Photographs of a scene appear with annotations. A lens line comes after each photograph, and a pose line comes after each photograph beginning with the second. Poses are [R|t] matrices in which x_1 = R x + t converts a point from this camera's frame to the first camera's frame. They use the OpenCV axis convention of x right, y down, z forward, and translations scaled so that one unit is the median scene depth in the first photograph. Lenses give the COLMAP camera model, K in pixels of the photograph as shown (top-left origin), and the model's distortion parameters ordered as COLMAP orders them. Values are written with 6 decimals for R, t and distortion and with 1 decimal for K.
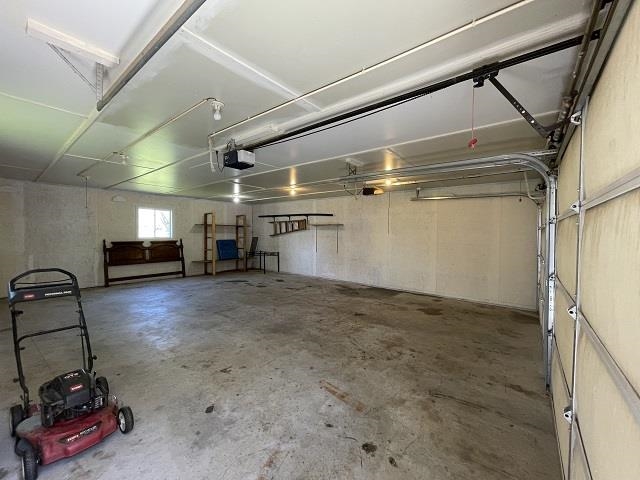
lens RADIAL K [[258.0, 0, 320.0], [0, 258.0, 240.0], [0, 0, 1]] dist [-0.000497, -0.000040]
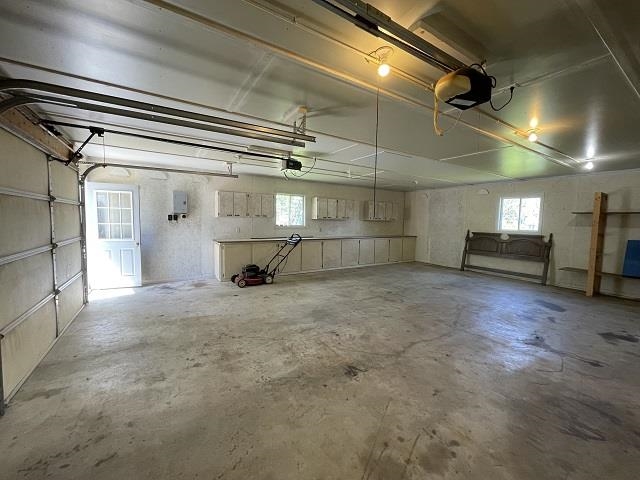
lens RADIAL K [[258.0, 0, 320.0], [0, 258.0, 240.0], [0, 0, 1]] dist [-0.000497, -0.000040]
pose [[-0.319103, 0.057889, -0.945950, 0.569580], [-0.051895, 0.995568, 0.078431, -0.015475], [0.946298, 0.074118, -0.314685, 0.935842]]
